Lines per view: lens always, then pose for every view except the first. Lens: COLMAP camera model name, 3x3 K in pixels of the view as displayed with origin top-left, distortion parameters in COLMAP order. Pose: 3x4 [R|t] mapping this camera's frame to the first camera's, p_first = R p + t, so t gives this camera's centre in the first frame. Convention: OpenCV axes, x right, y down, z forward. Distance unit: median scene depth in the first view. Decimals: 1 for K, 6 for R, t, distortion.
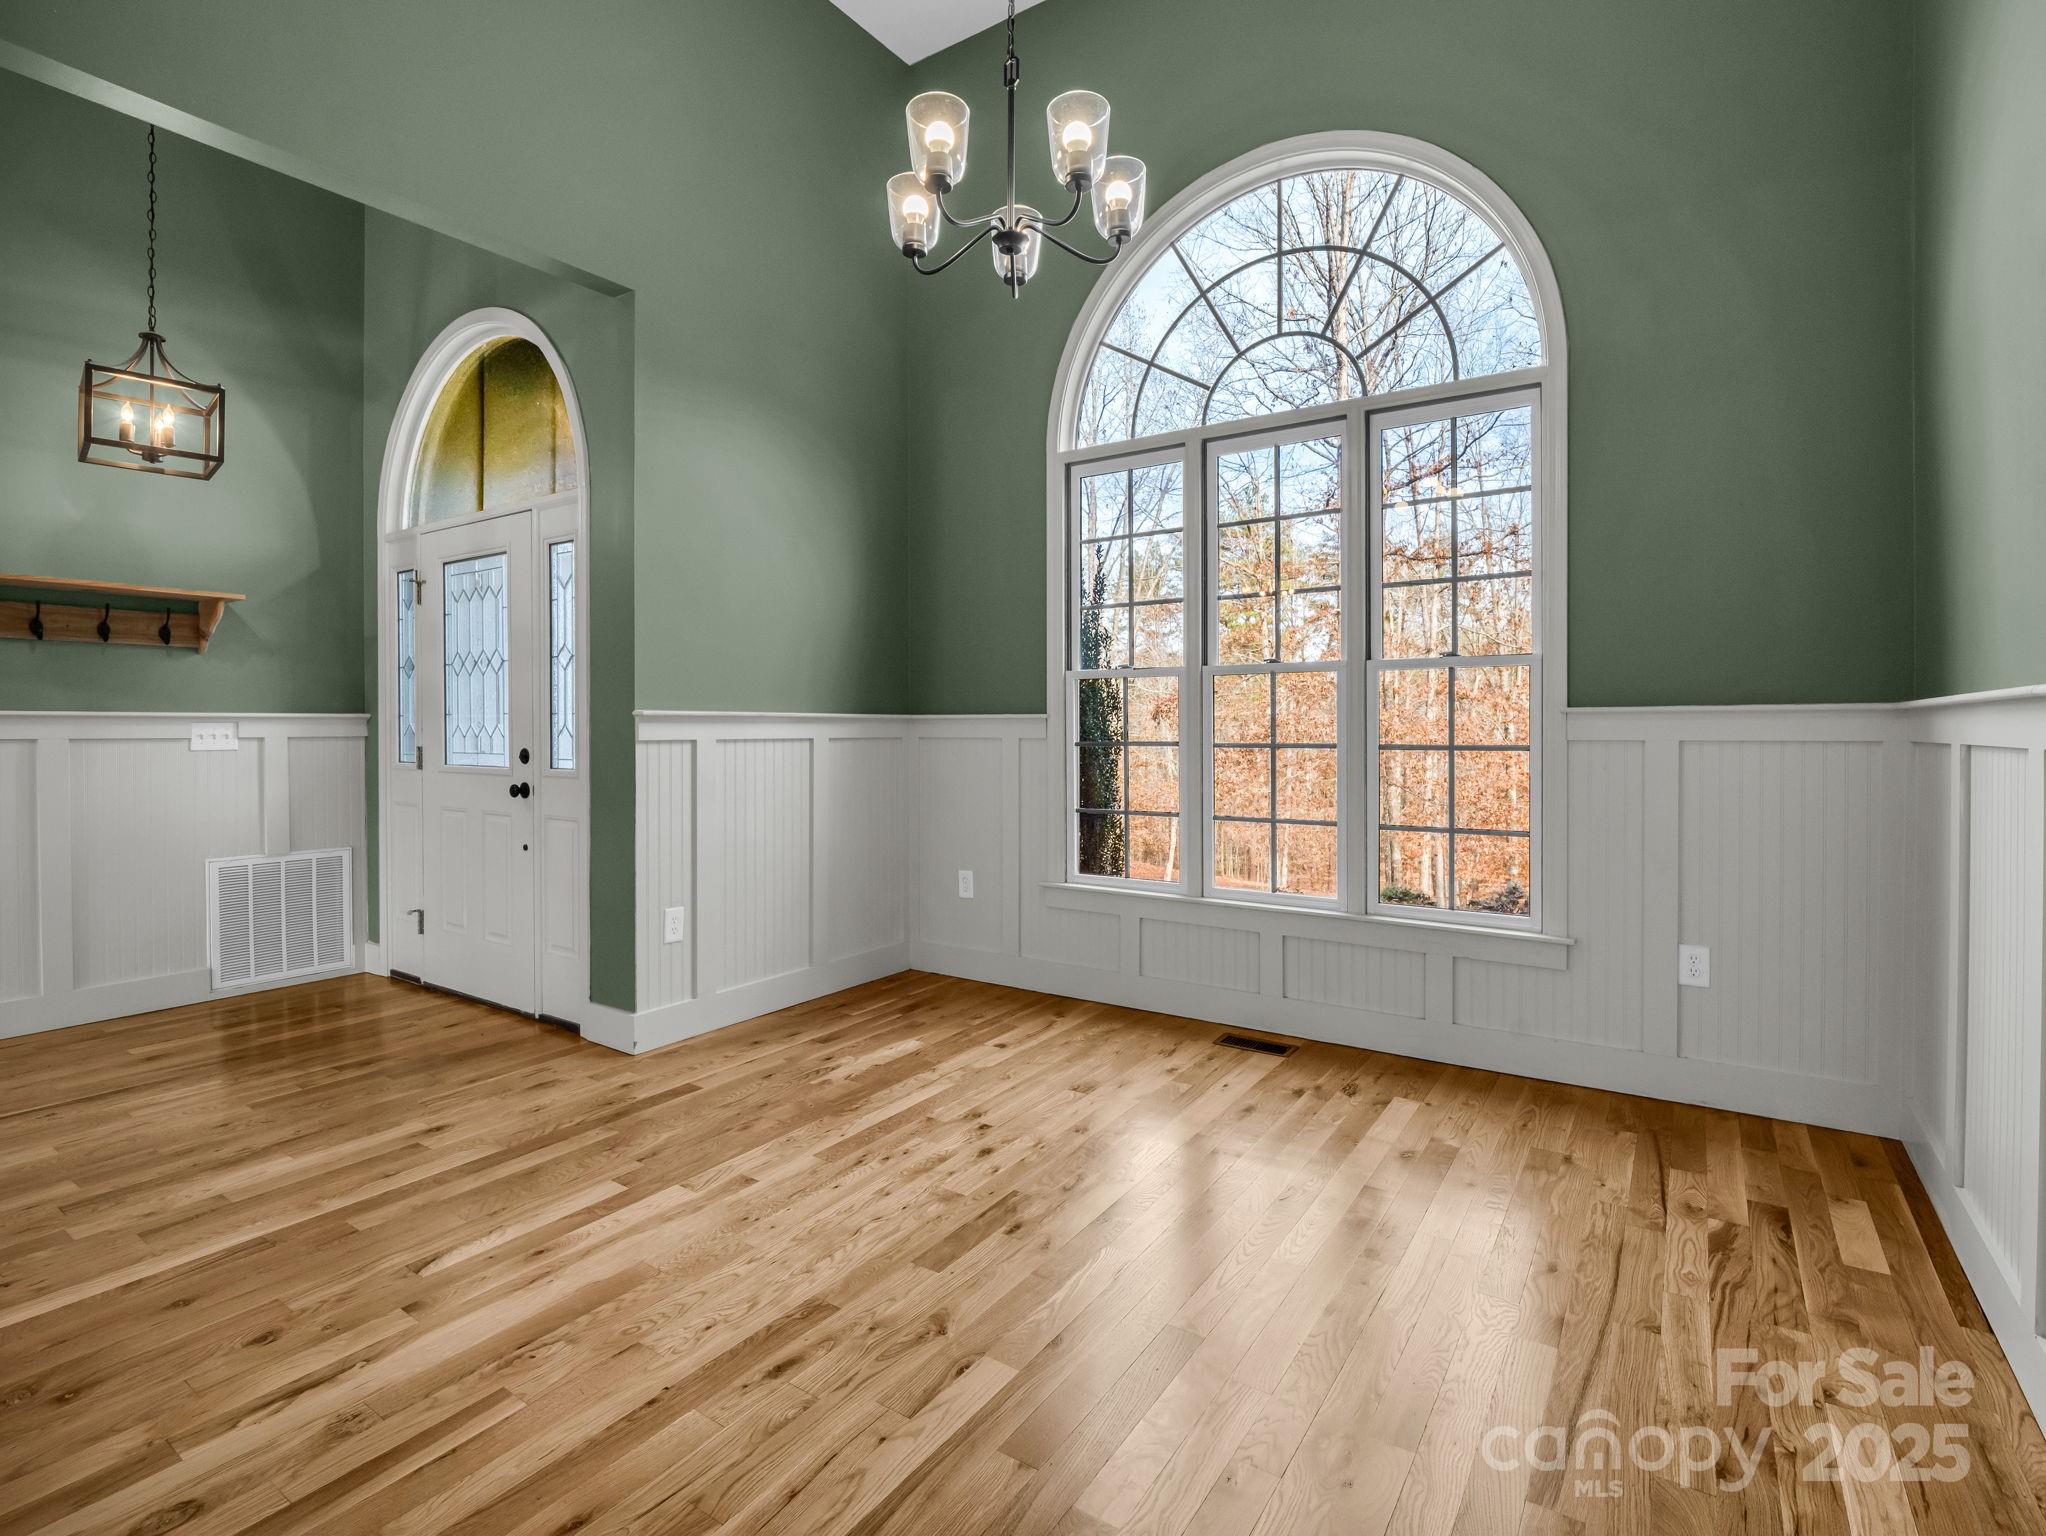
lens RADIAL K [[1009.7, 0, 1008.6], [0, 1009.7, 743.7], [0, 0, 1]] dist [-0.002451, 0.000382]
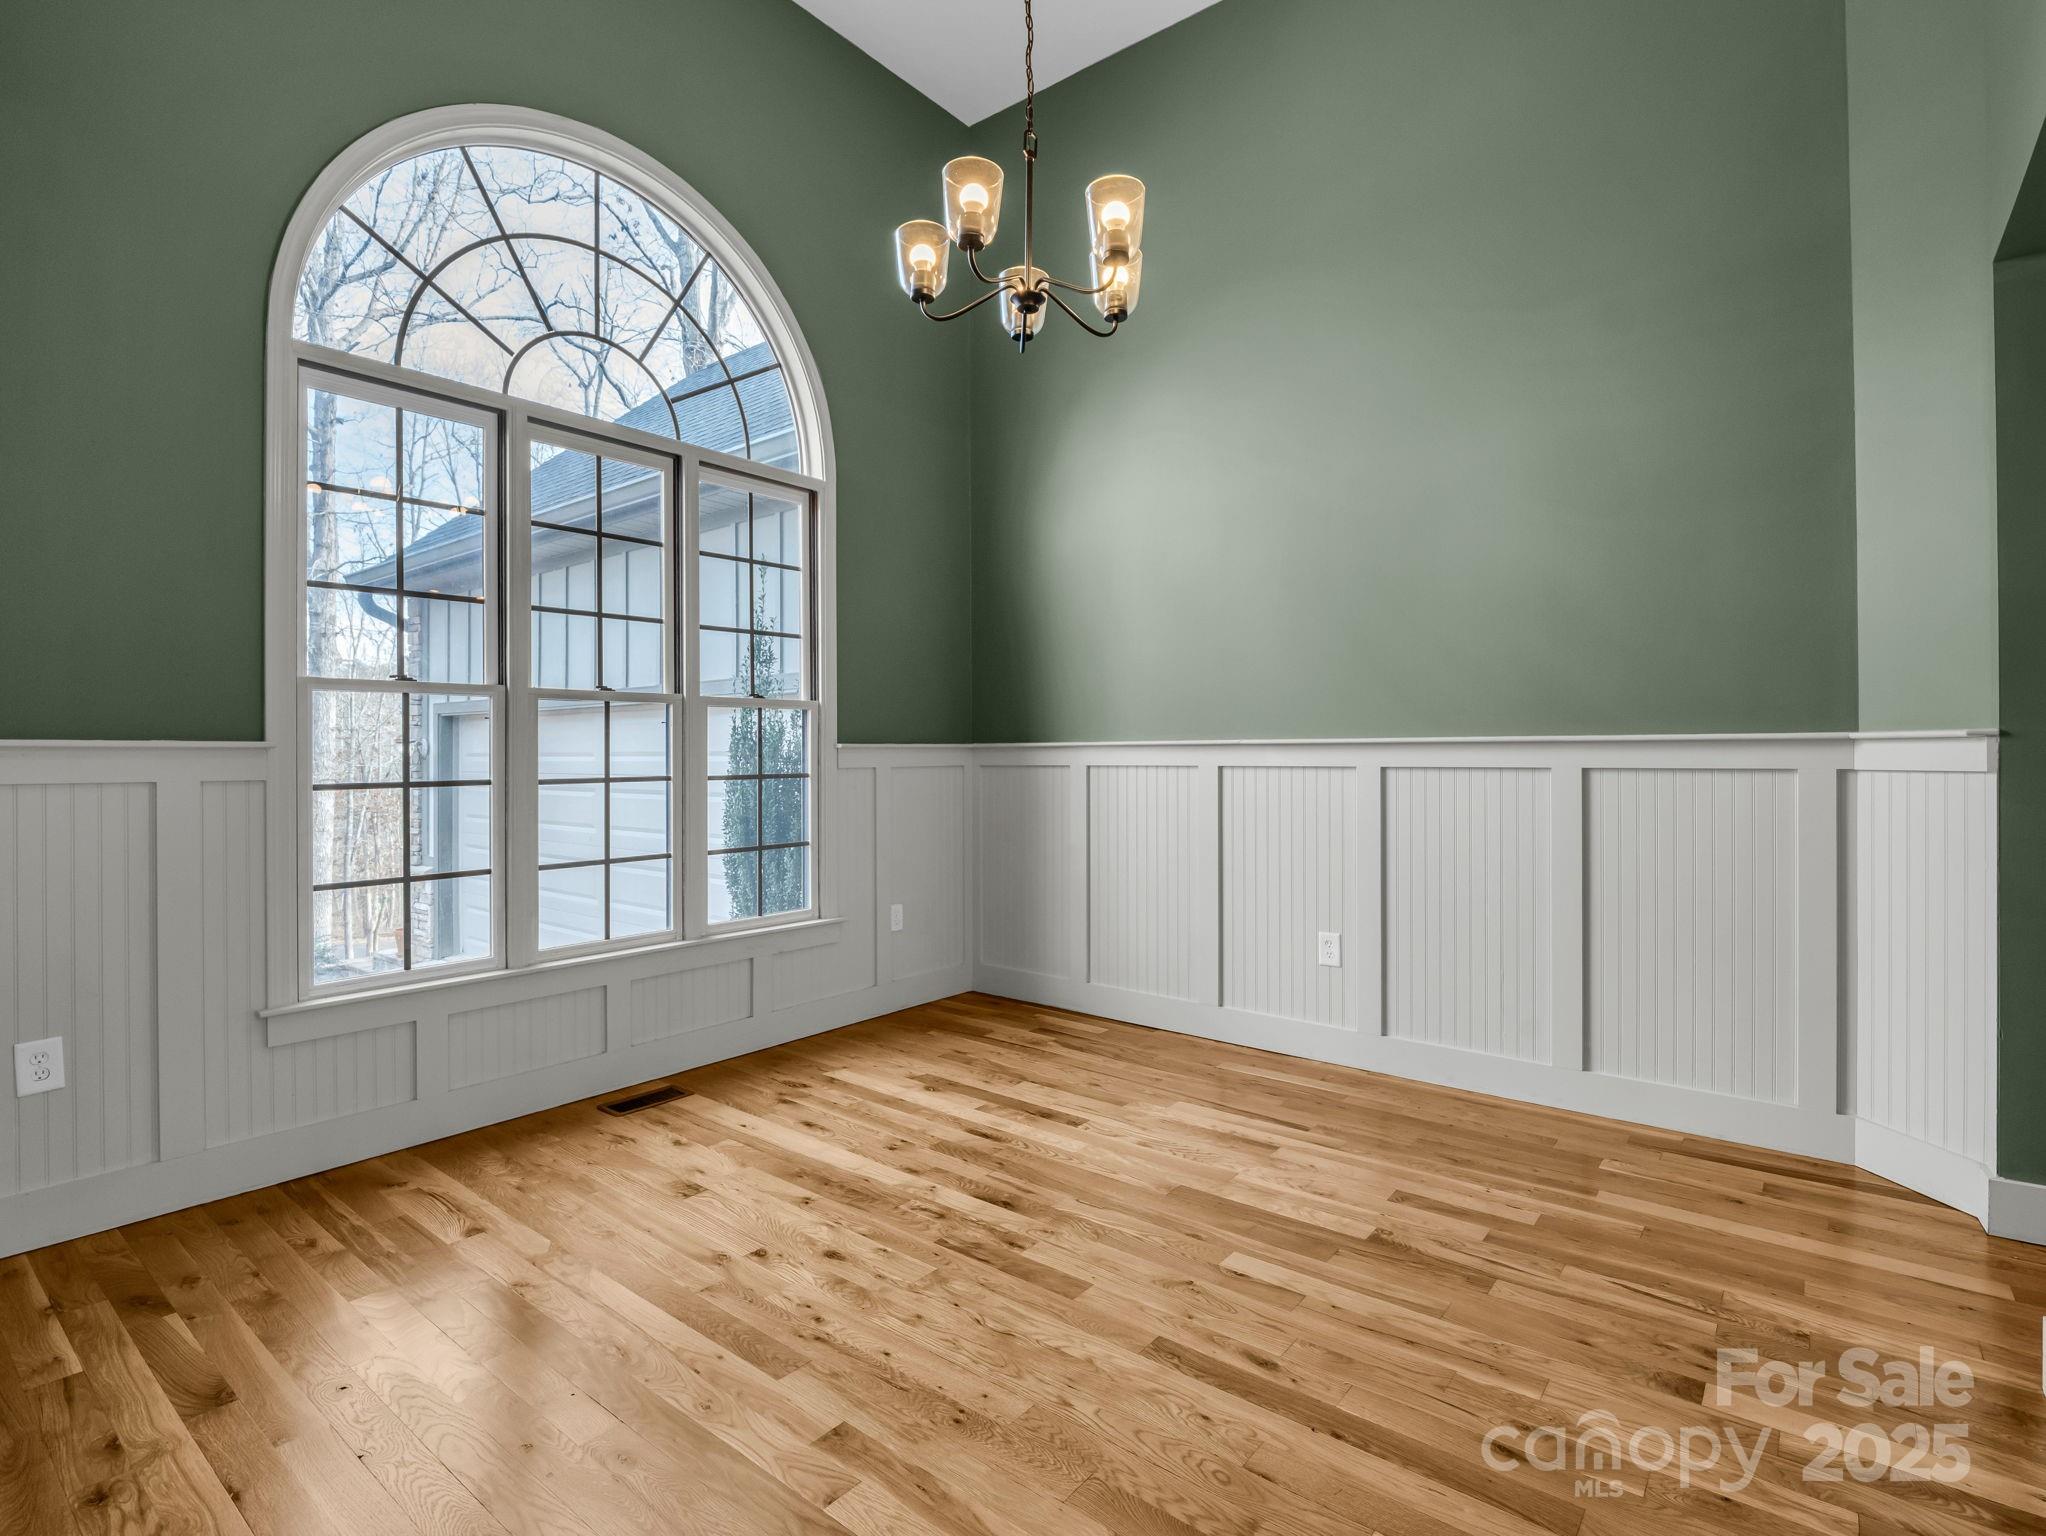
lens RADIAL K [[997.9, 0, 1008.7], [0, 997.9, 757.4], [0, 0, 1]] dist [0.000173, -0.001096]
pose [[0.079122, -0.000527, 0.996865, -0.722480], [0.015858, 0.999874, -0.000730, -0.014807], [-0.996739, 0.015866, 0.079120, 0.650767]]
